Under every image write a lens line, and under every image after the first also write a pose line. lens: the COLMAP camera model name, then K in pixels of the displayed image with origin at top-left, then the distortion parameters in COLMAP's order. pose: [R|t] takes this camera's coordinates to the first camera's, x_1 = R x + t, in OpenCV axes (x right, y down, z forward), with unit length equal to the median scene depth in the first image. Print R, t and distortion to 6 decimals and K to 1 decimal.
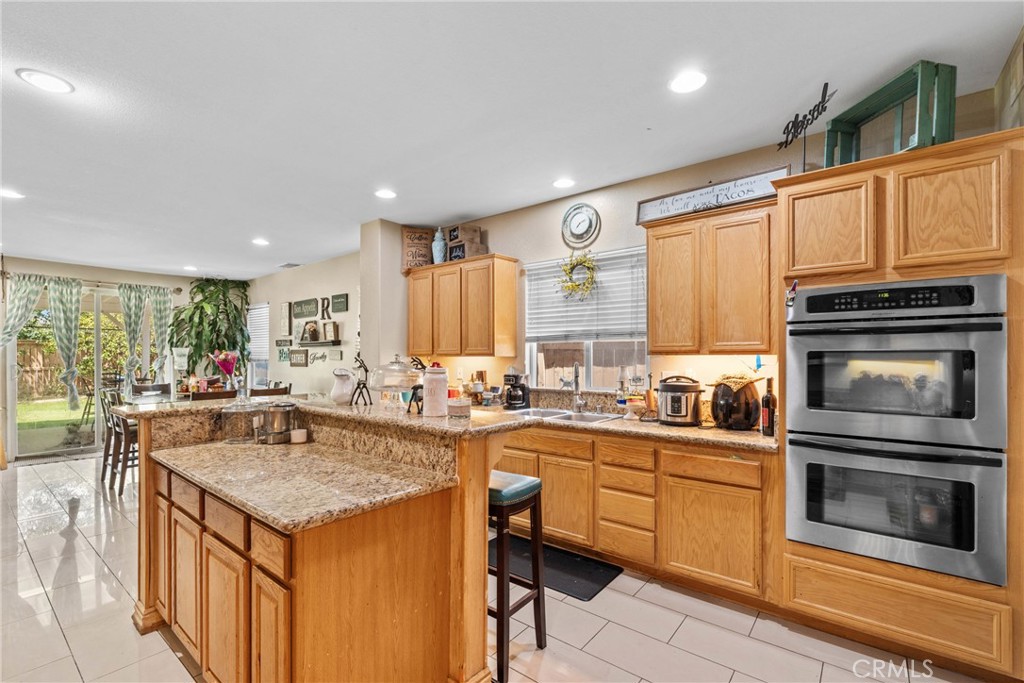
lens RADIAL K [[454.4, 0, 508.6], [0, 454.4, 351.5], [0, 0, 1]] dist [0.000483, -0.000006]
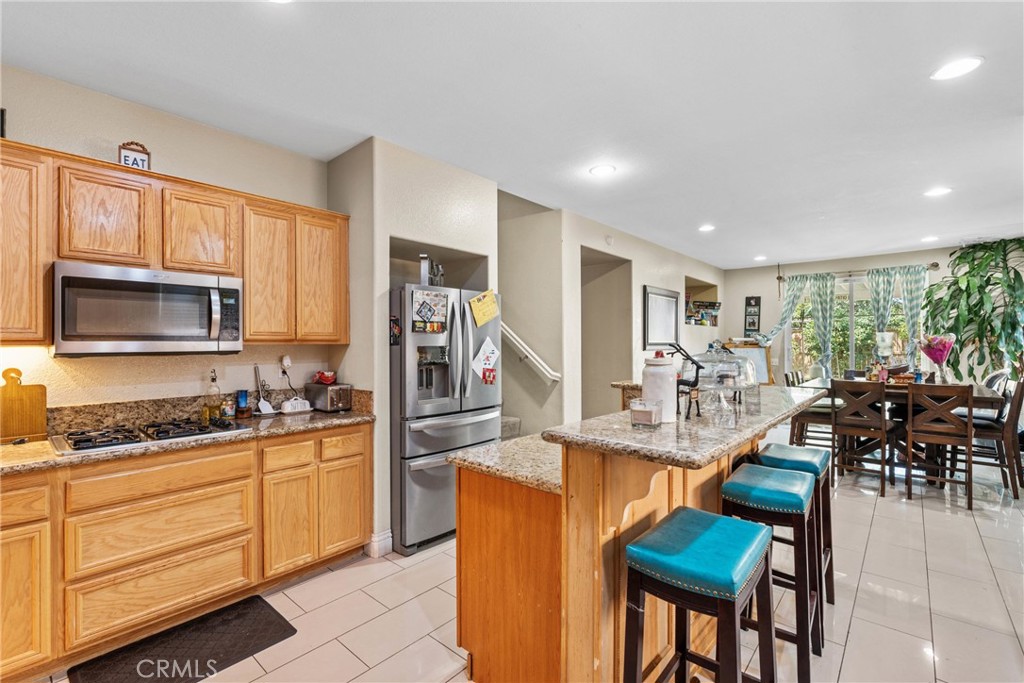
lens RADIAL K [[452.6, 0, 512.0], [0, 452.6, 341.5], [0, 0, 1]] dist [-0.000530, 0.000086]
pose [[-0.039016, -0.001933, -0.999237, 0.196655], [0.012294, 0.999922, -0.002414, 0.003358], [0.999163, -0.012378, -0.038989, 0.256460]]
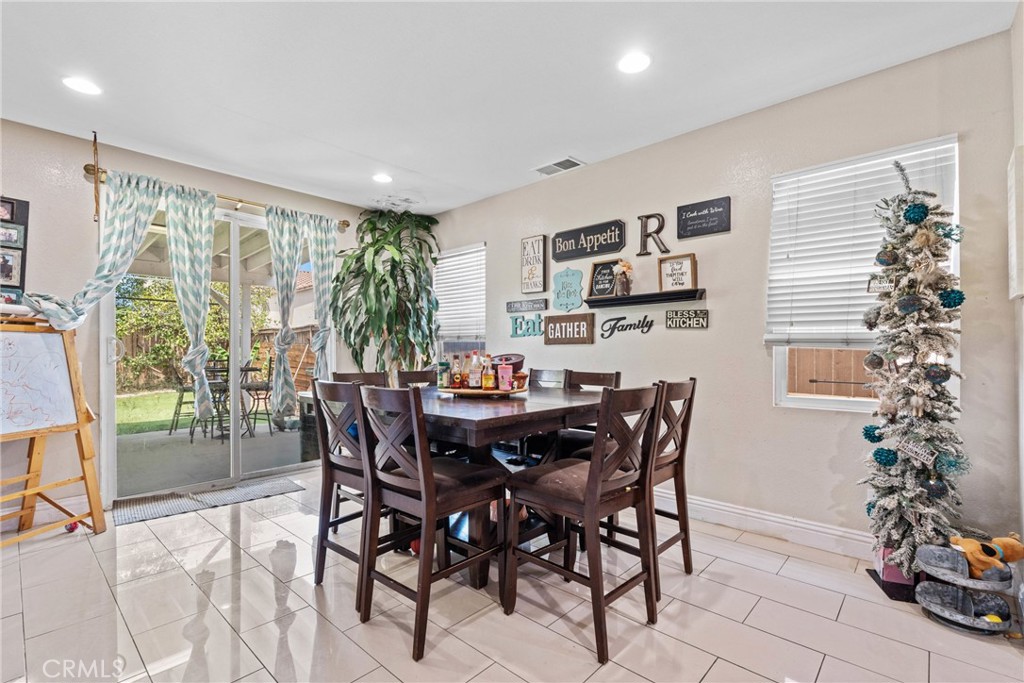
lens RADIAL K [[463.6, 0, 506.7], [0, 463.6, 340.3], [0, 0, 1]] dist [-0.000721, -0.000378]
pose [[0.998402, -0.001805, -0.056475, -0.536354], [0.001112, 0.999924, -0.012302, 0.037765], [0.056493, 0.012220, 0.998328, 0.432406]]
